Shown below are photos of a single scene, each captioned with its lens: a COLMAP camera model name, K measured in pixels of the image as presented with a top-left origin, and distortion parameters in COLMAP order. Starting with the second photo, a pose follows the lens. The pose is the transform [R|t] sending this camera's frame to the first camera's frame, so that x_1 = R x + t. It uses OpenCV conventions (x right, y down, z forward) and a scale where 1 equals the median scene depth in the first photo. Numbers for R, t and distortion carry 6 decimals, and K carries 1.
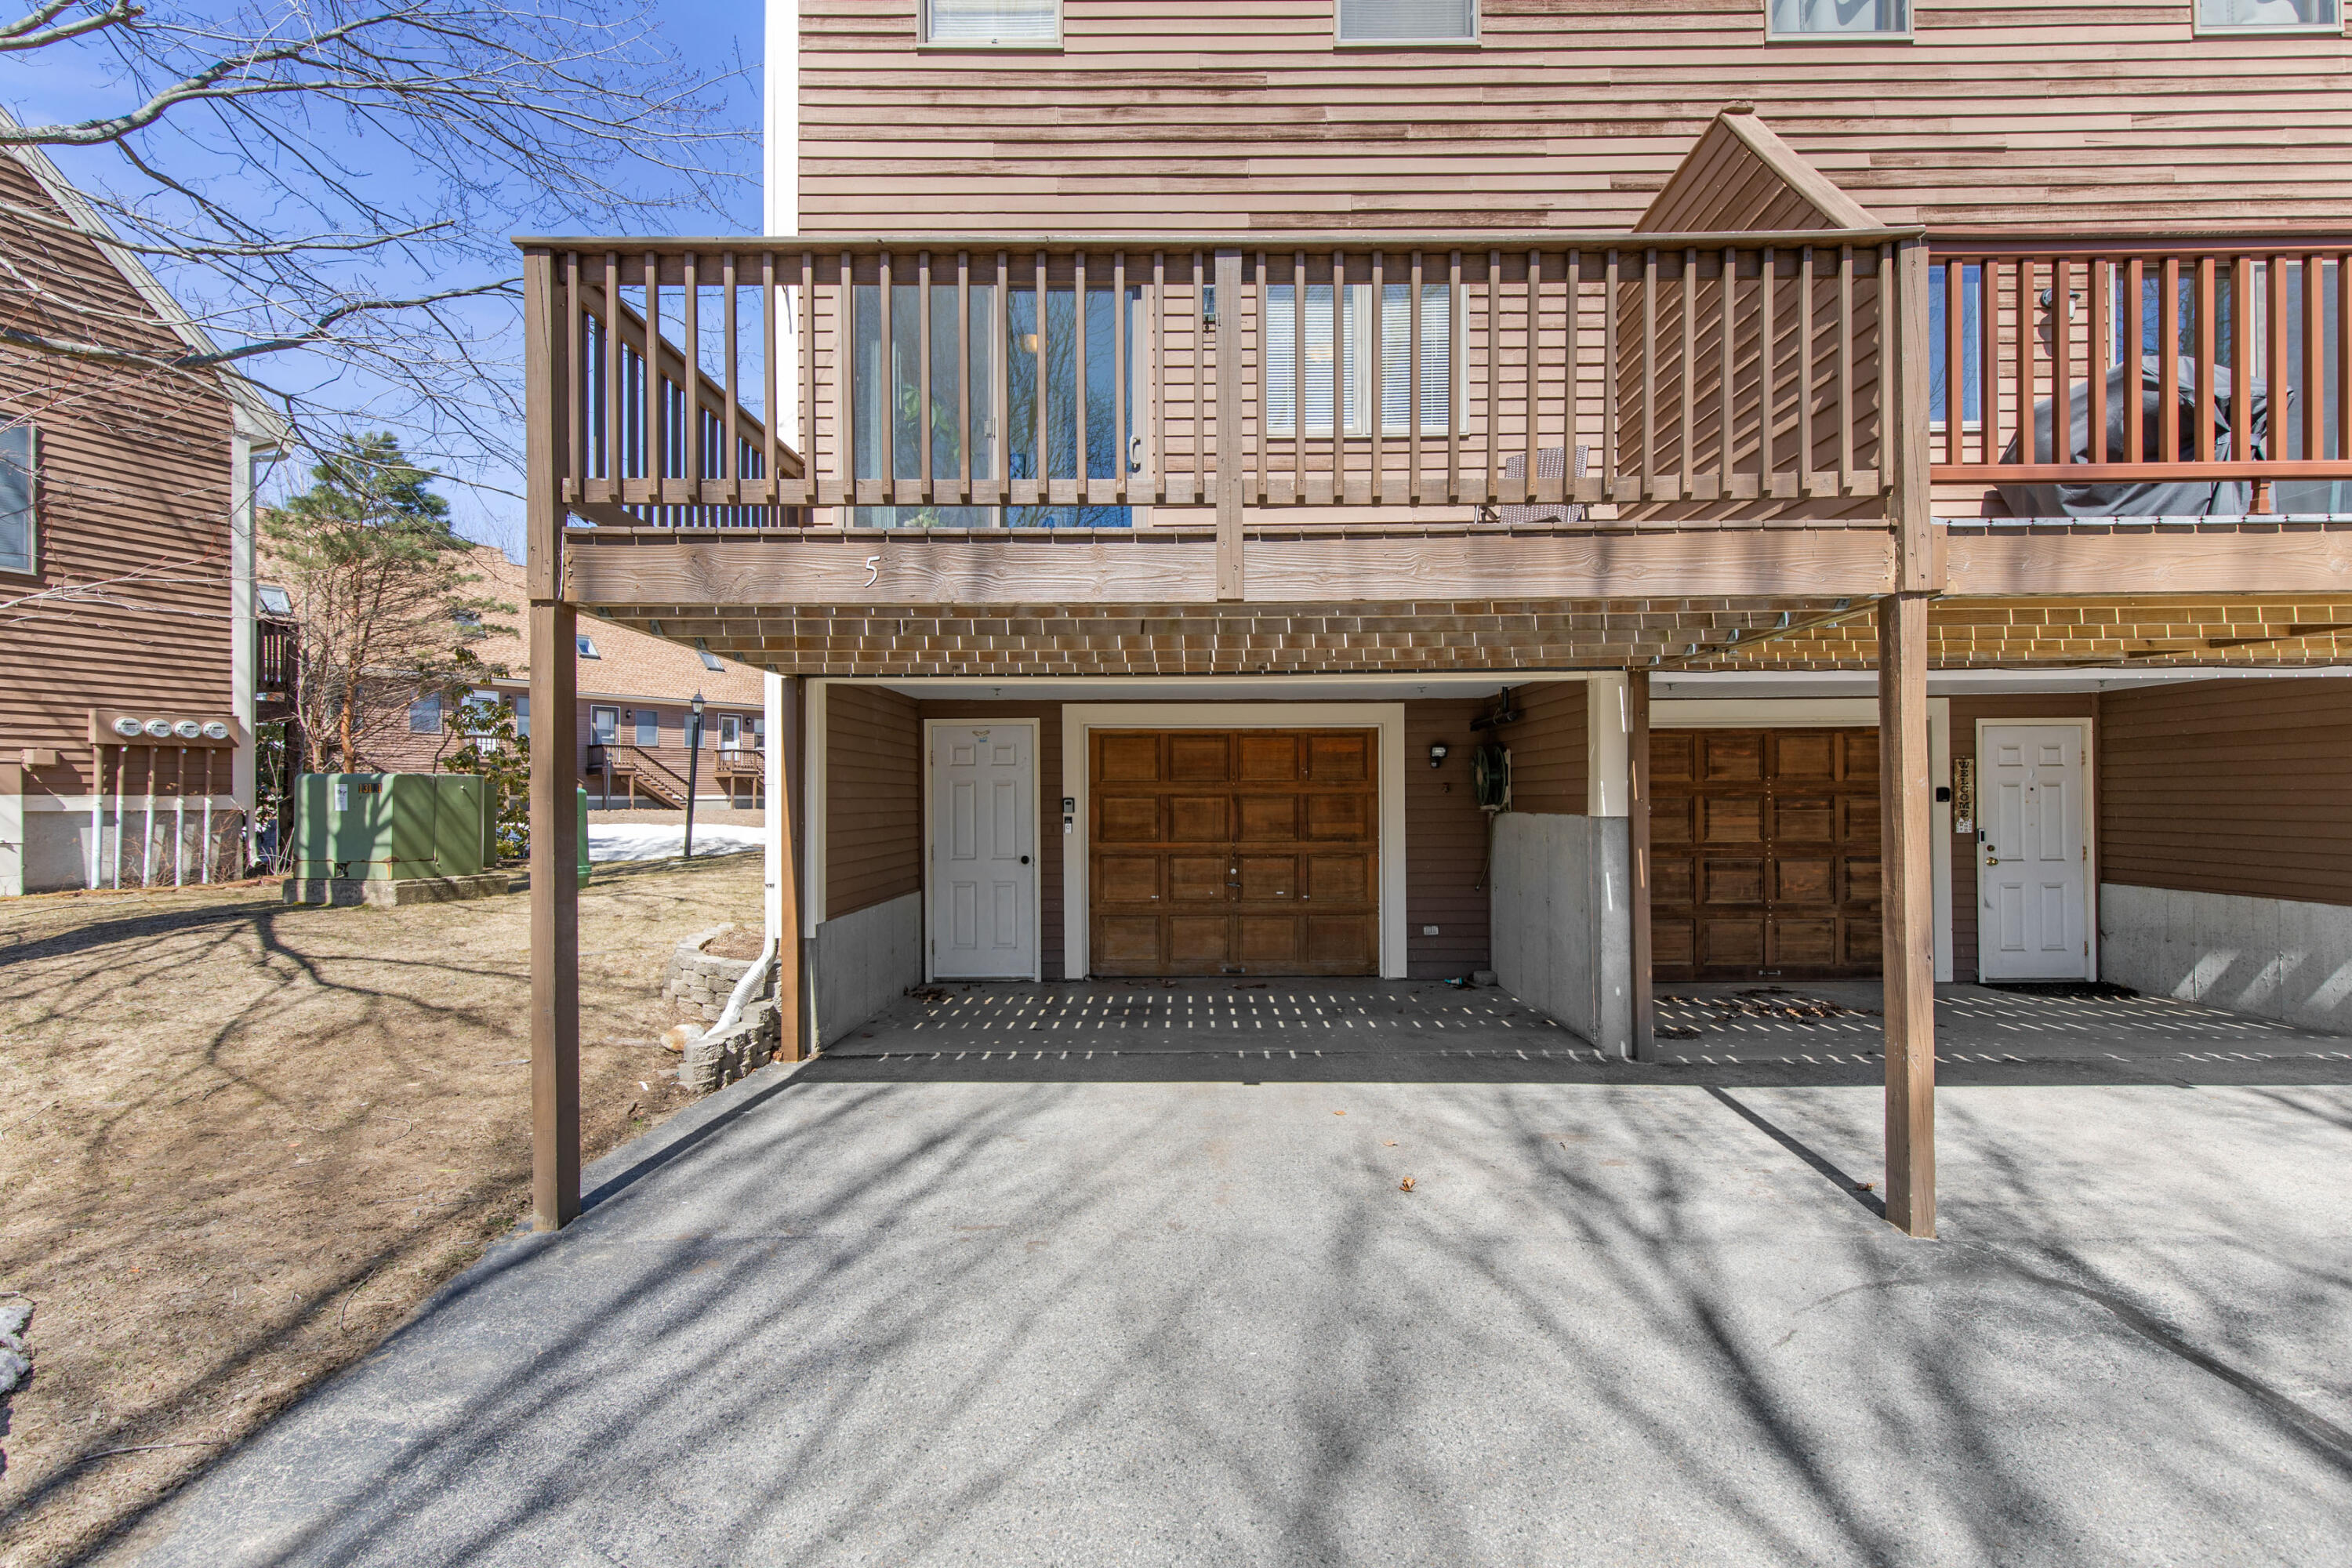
lens RADIAL K [[1053.5, 0, 1178.4], [0, 1053.5, 869.6], [0, 0, 1]] dist [0.010161, -0.002604]
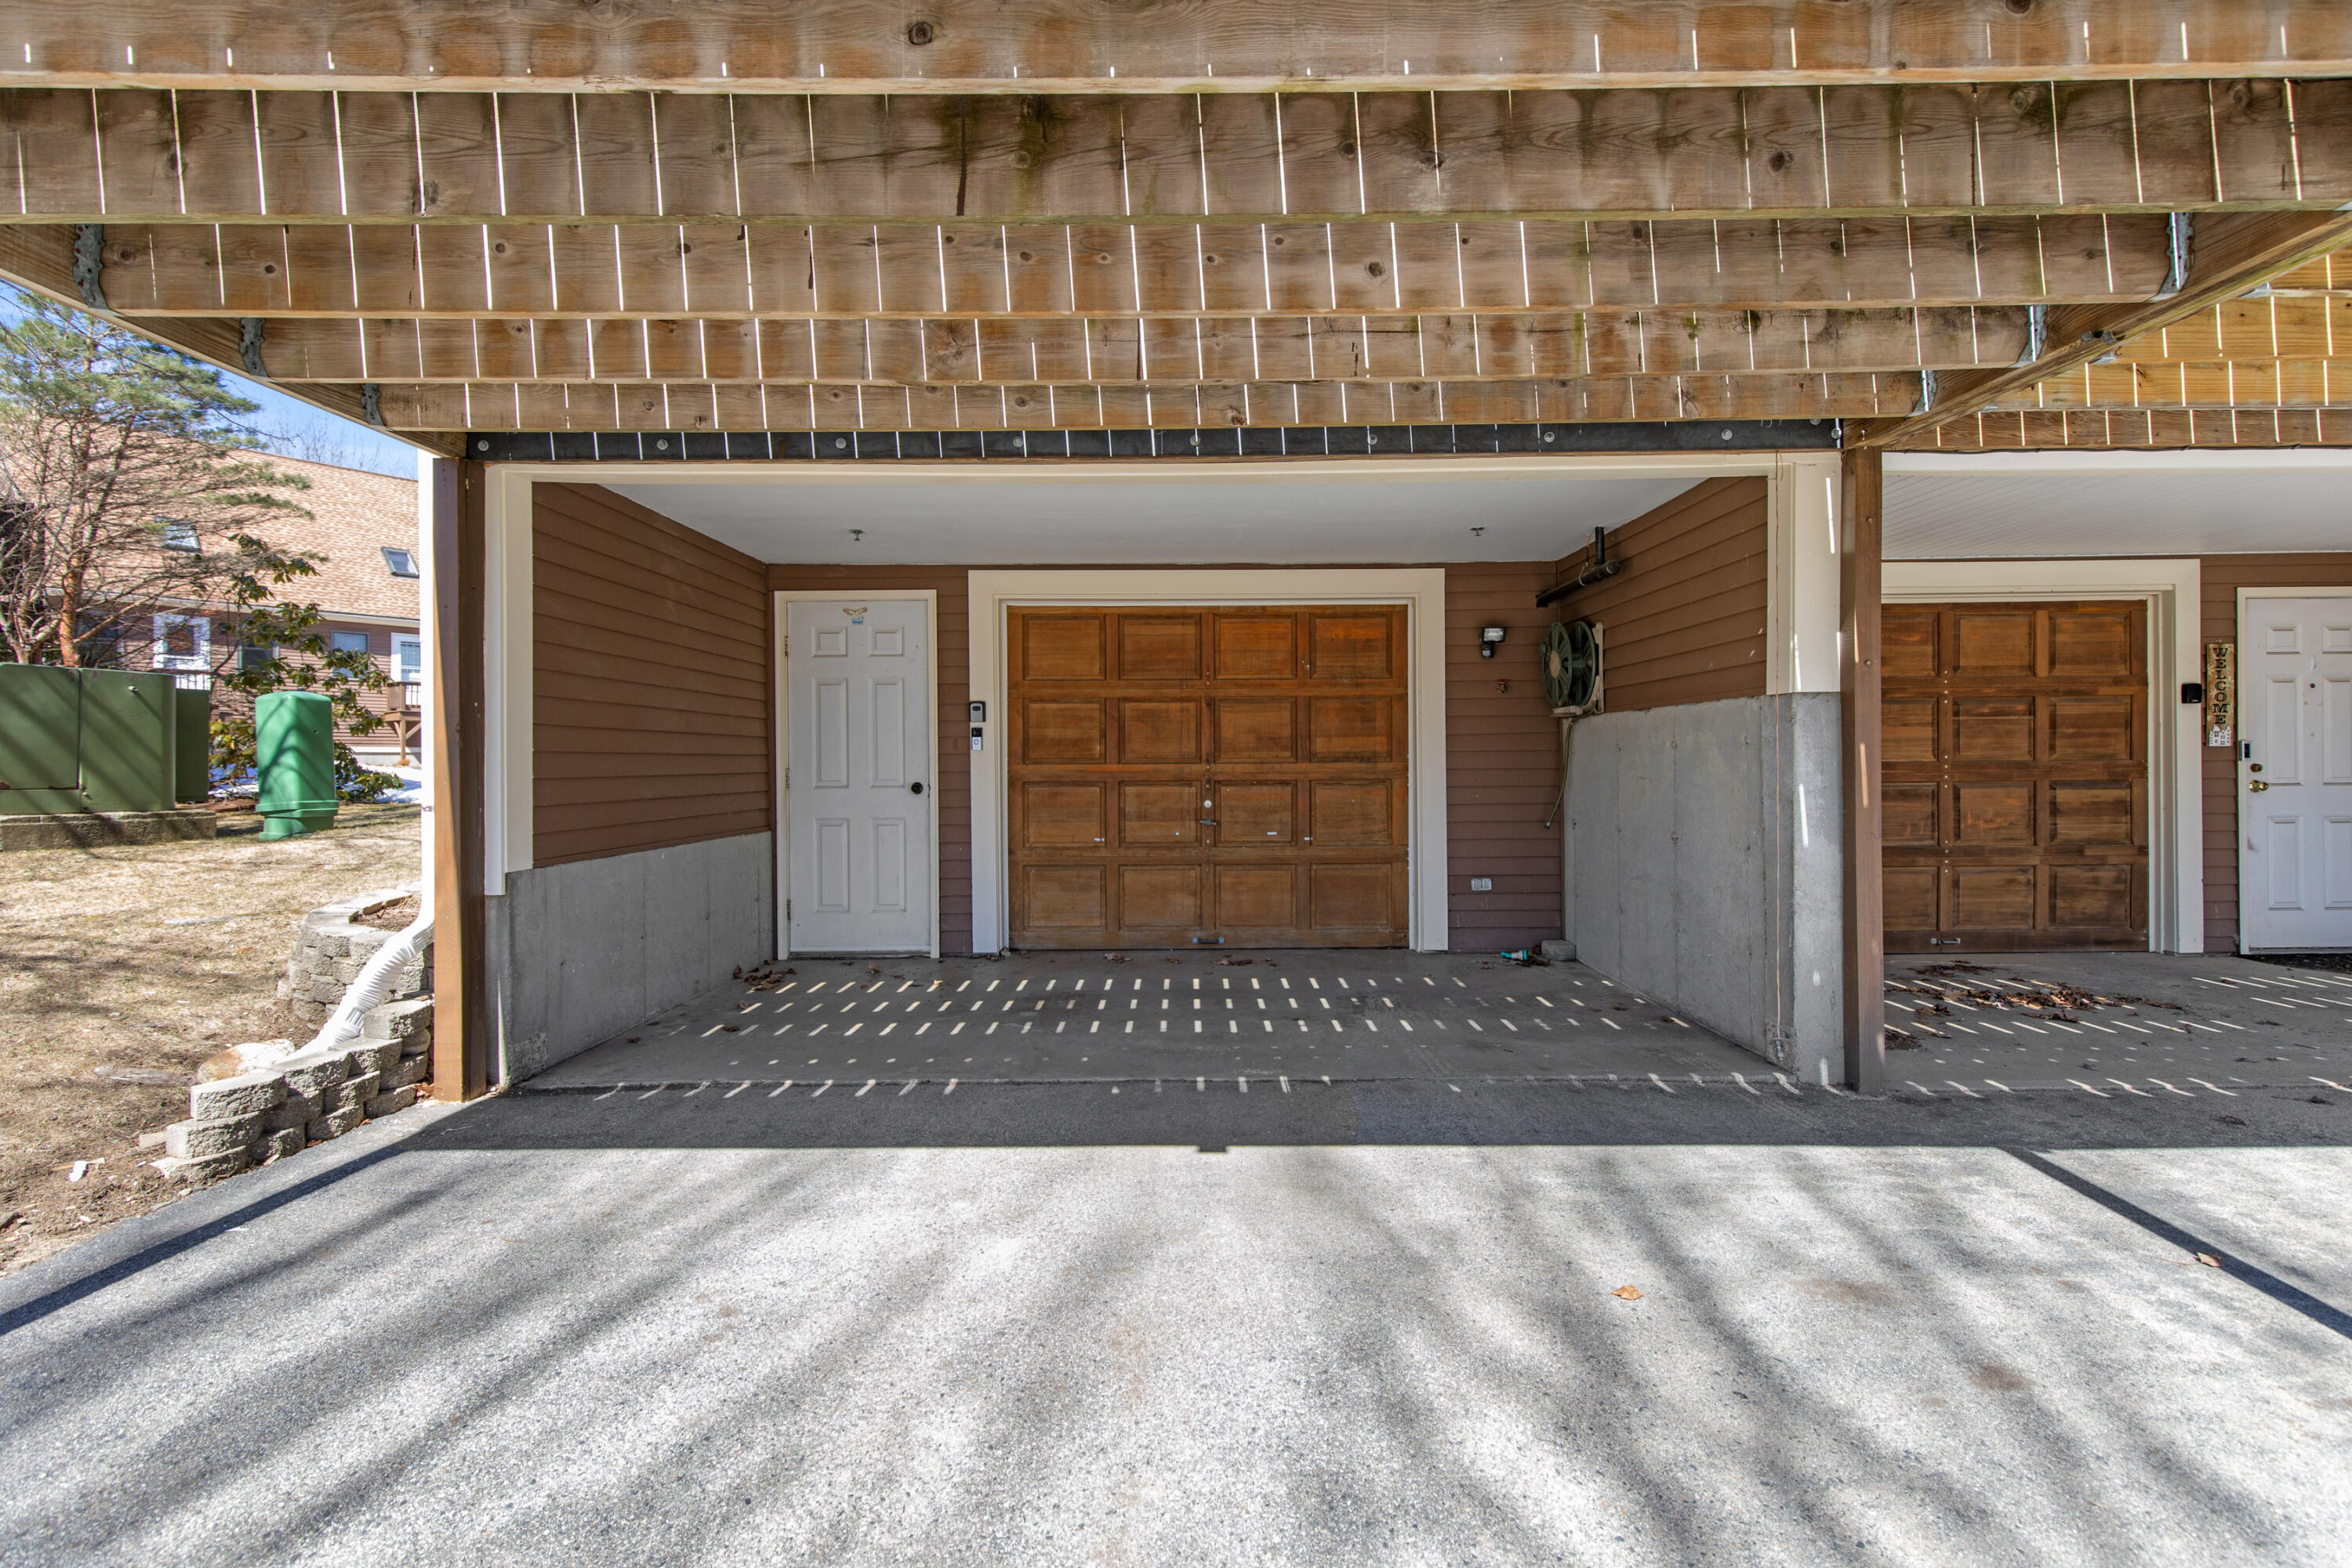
lens RADIAL K [[1053.5, 0, 1181.7], [0, 1053.5, 804.9], [0, 0, 1]] dist [0.010161, -0.002604]
pose [[0.999981, -0.002331, 0.005750, 0.030761], [0.002477, 0.999671, -0.025529, 0.021399], [-0.005689, 0.025543, 0.999658, 0.281851]]
